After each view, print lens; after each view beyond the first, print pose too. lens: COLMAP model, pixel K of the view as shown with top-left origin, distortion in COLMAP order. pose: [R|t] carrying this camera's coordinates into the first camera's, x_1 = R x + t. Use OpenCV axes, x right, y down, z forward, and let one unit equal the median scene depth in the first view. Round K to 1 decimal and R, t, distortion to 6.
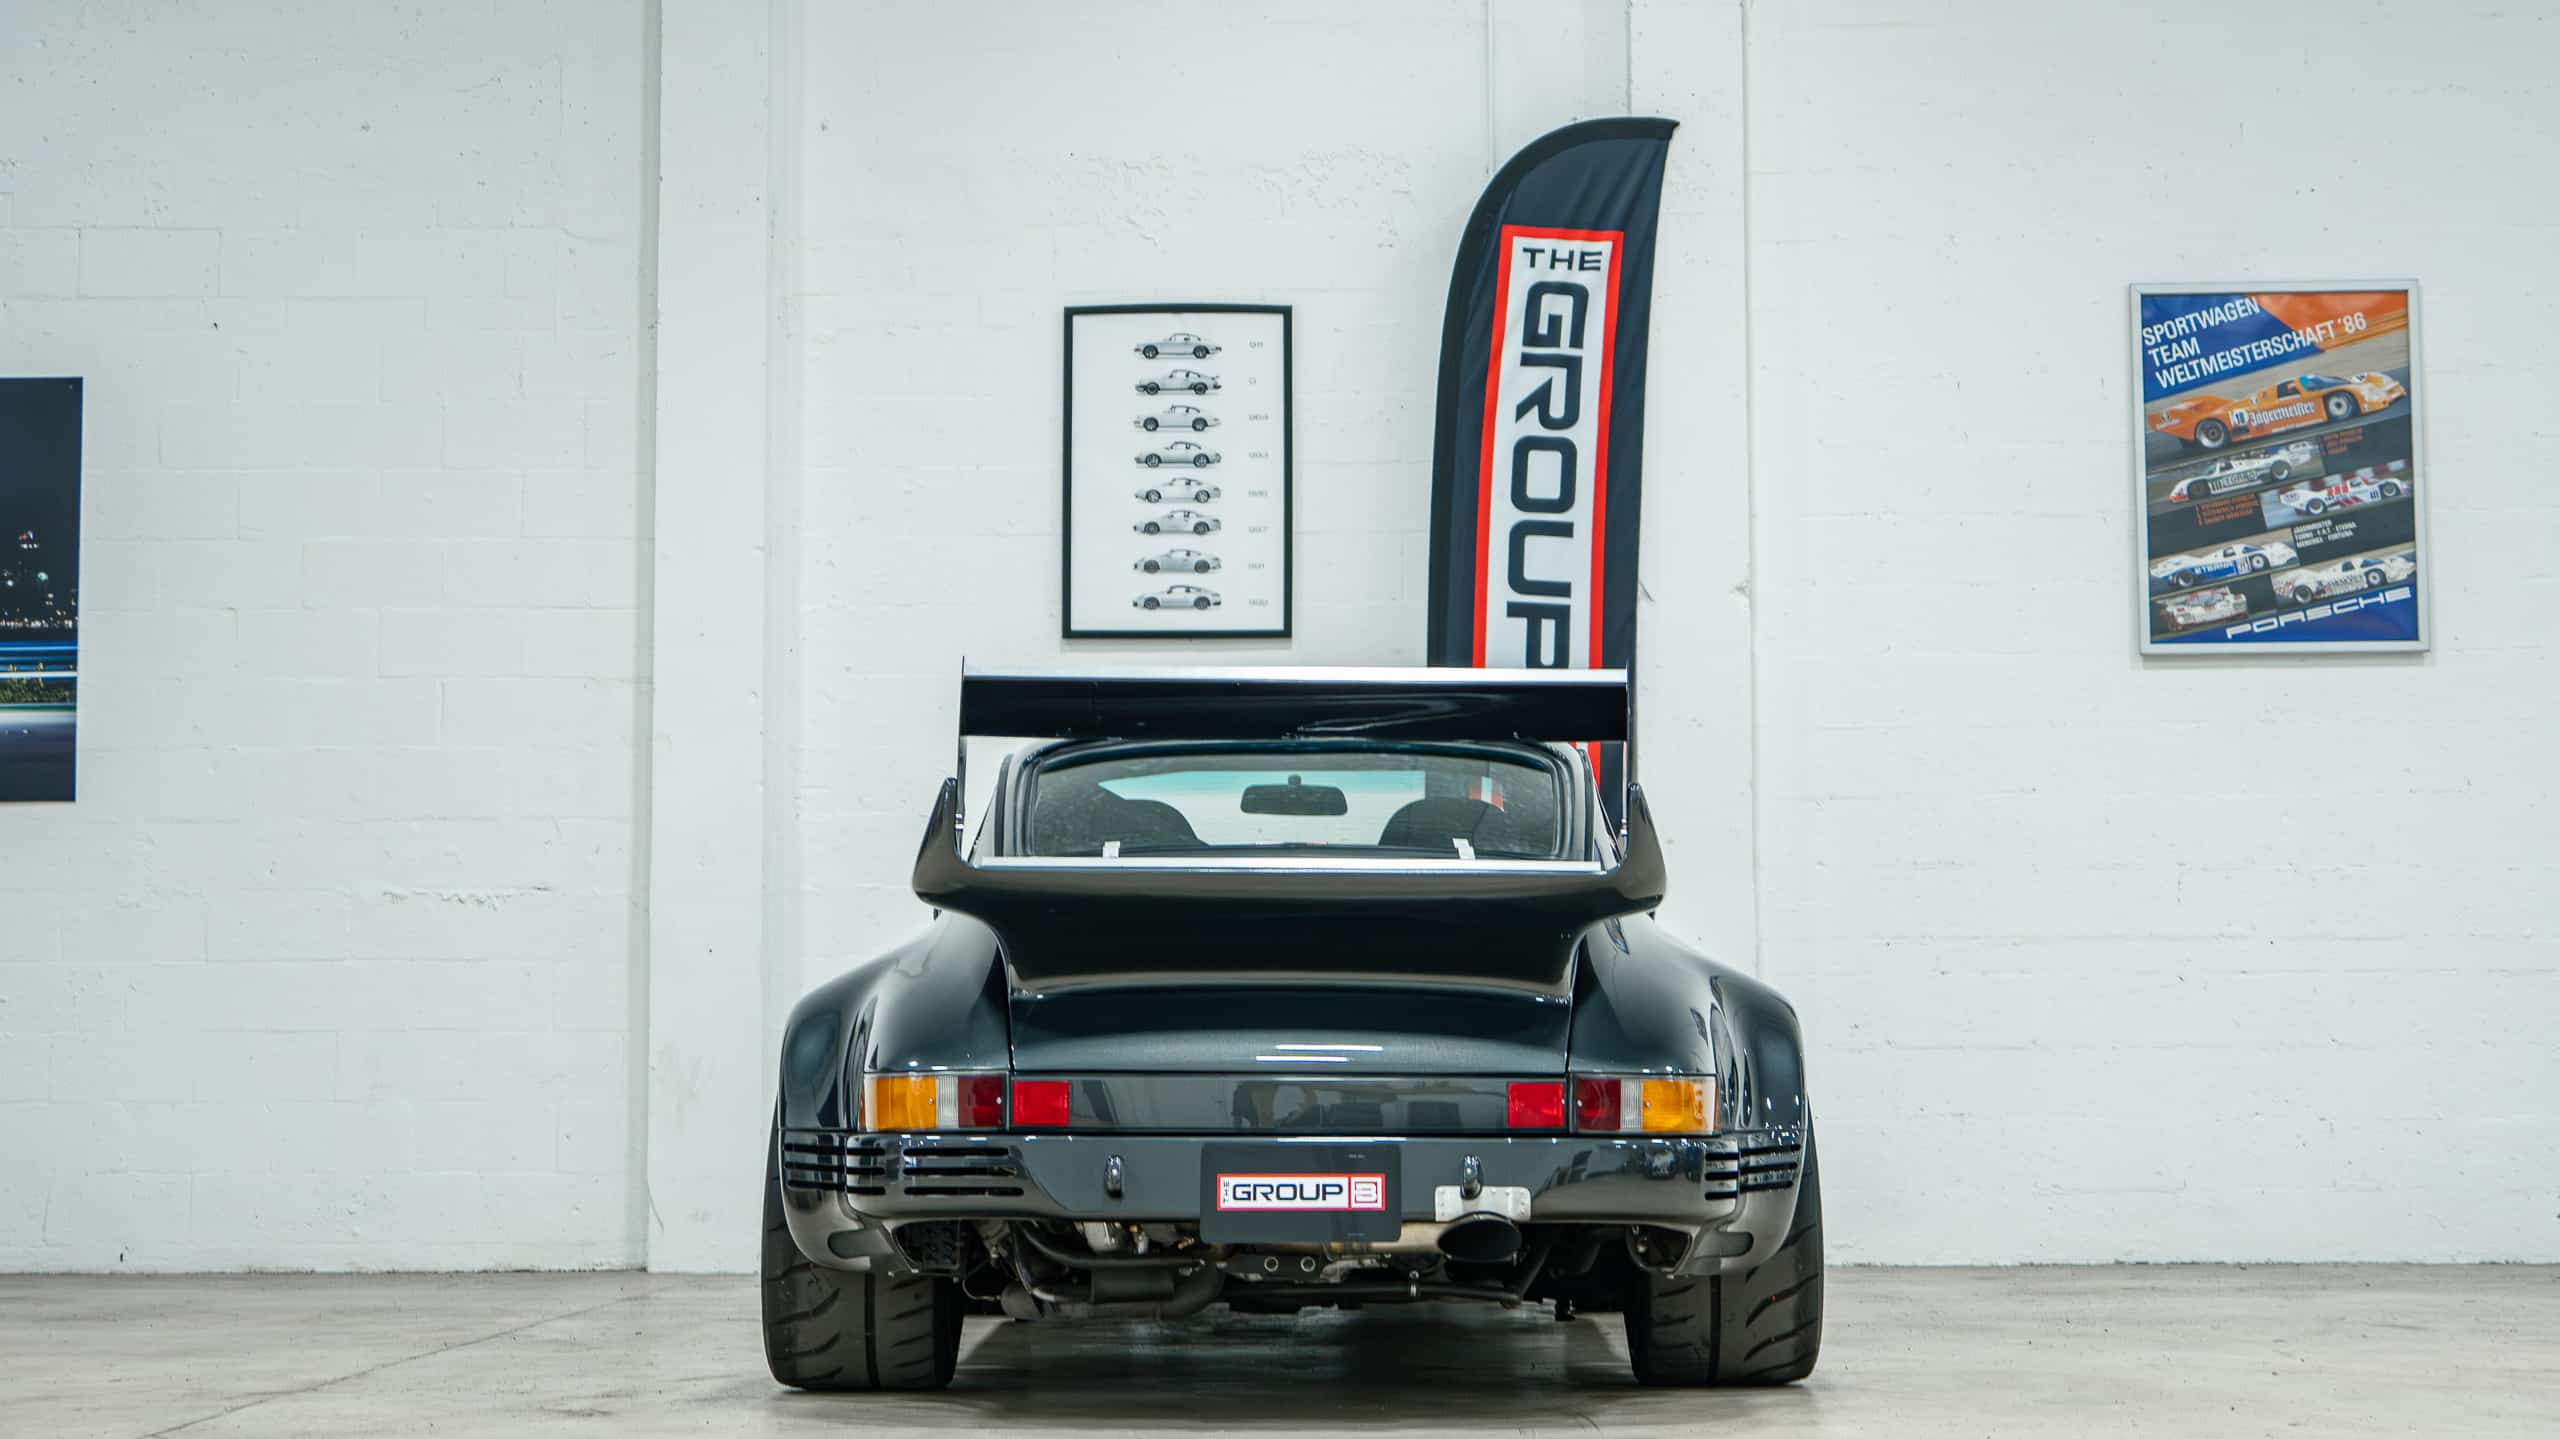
lens RADIAL K [[4012.5, 0, 1280.0], [0, 4012.5, 719.5], [0, 0, 1]] dist [0.027161, 0.043138]
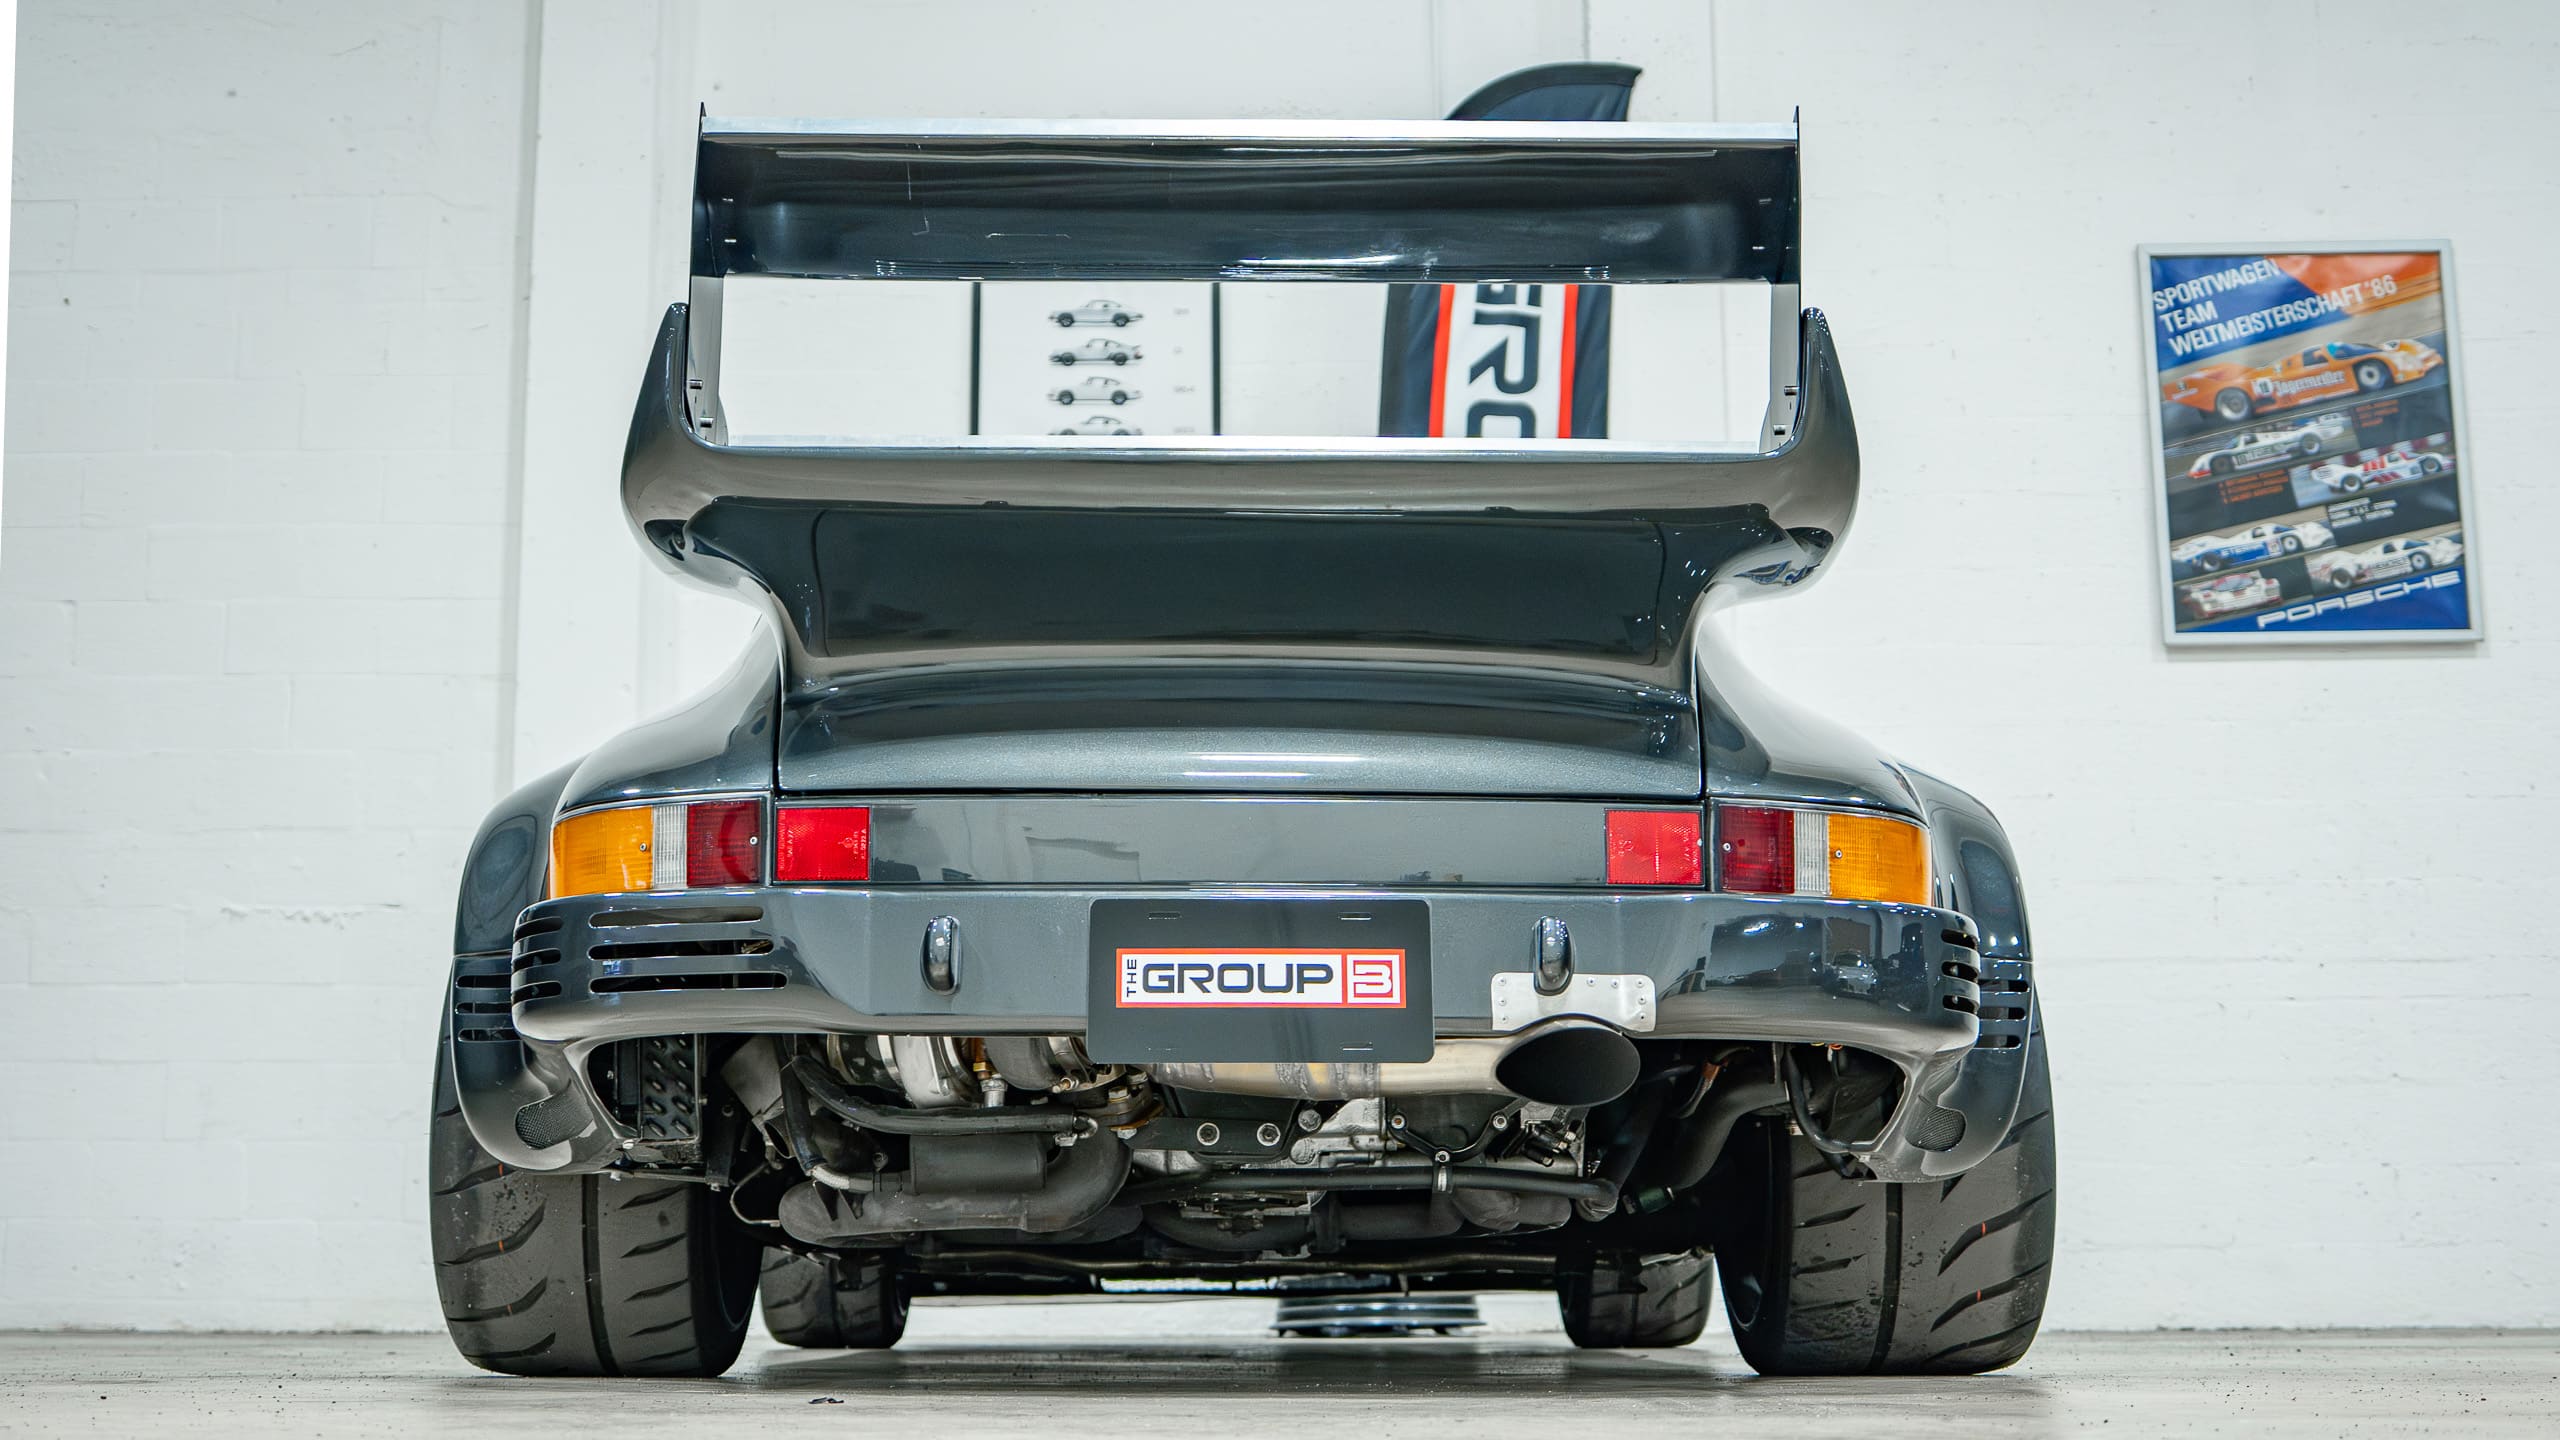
lens RADIAL K [[3184.1, 0, 1128.9], [0, 3184.1, 716.3], [0, 0, 1]] dist [-0.067449, 0.047575]
pose [[0.999768, 0.002842, -0.021347, -0.002209], [-0.004811, 0.995678, -0.092751, 0.066485], [0.020991, 0.092832, 0.995460, 0.292122]]
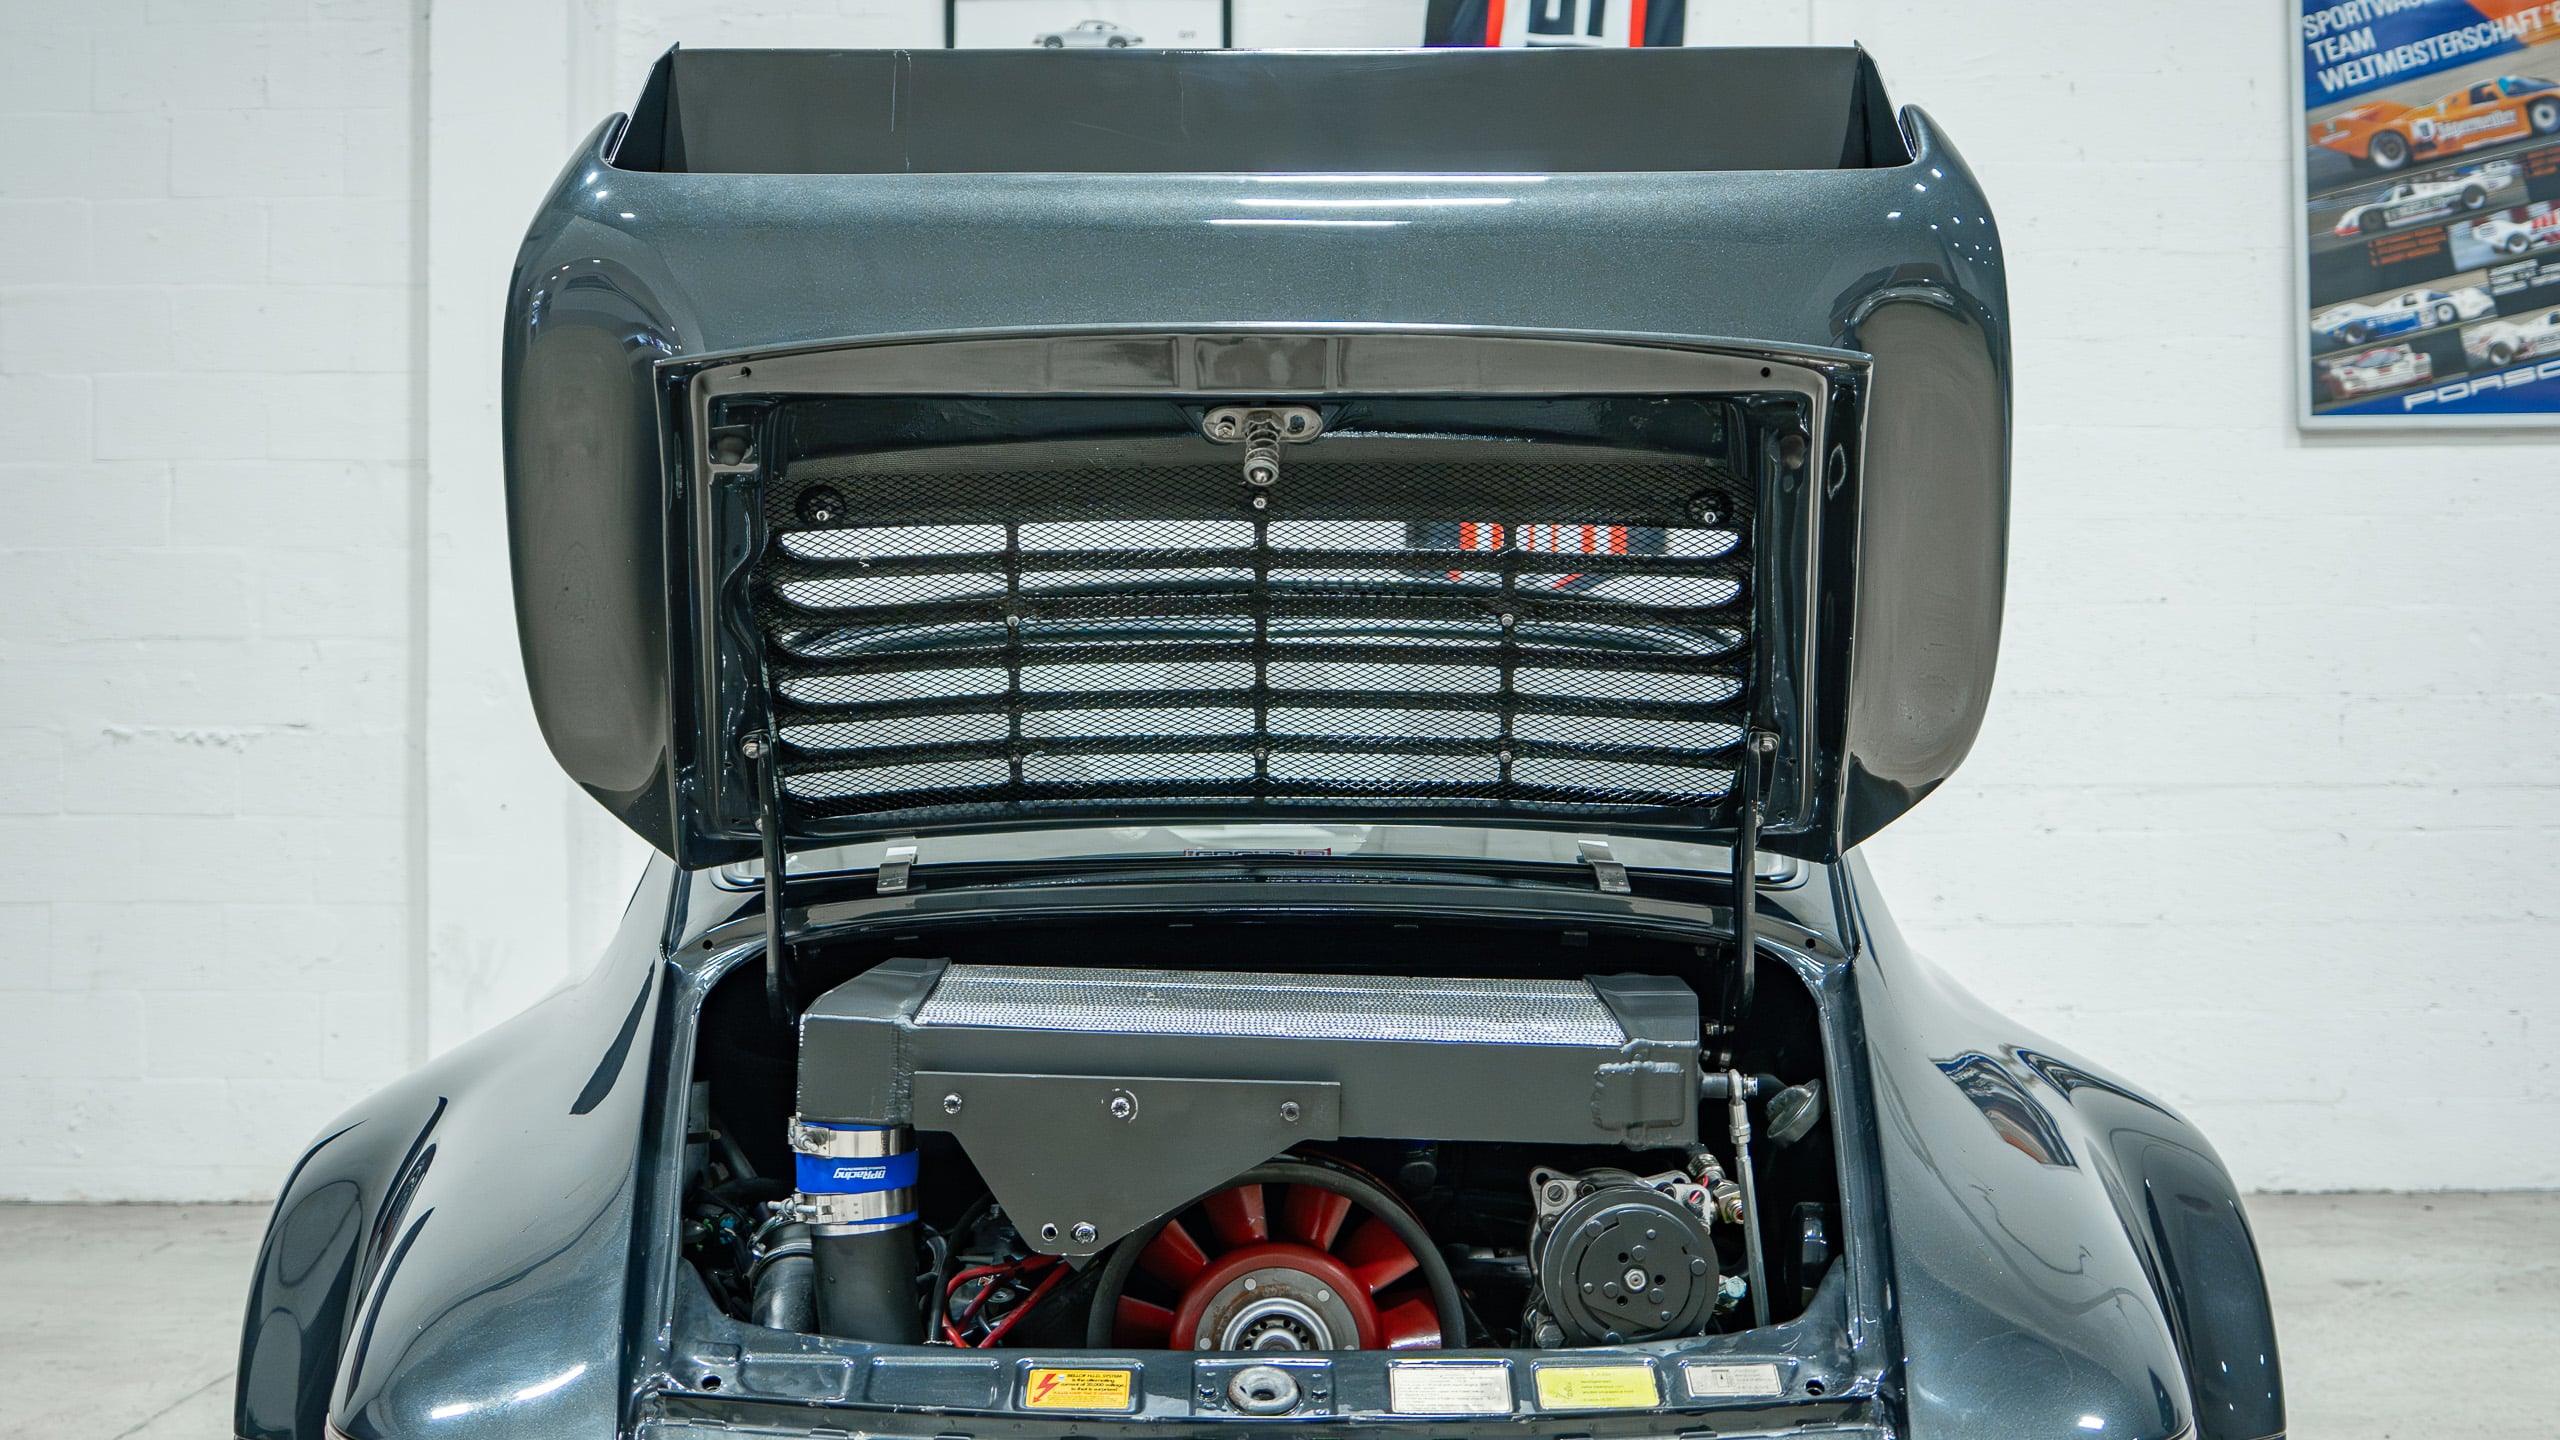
lens RADIAL K [[3213.2, 0, 1249.3], [0, 3213.2, 704.6], [0, 0, 1]] dist [-0.050898, 0.016506]
pose [[0.999907, -0.003151, 0.013276, -0.001971], [0.002109, 0.996969, 0.077771, -0.011403], [-0.013481, -0.077736, 0.996883, 0.367832]]
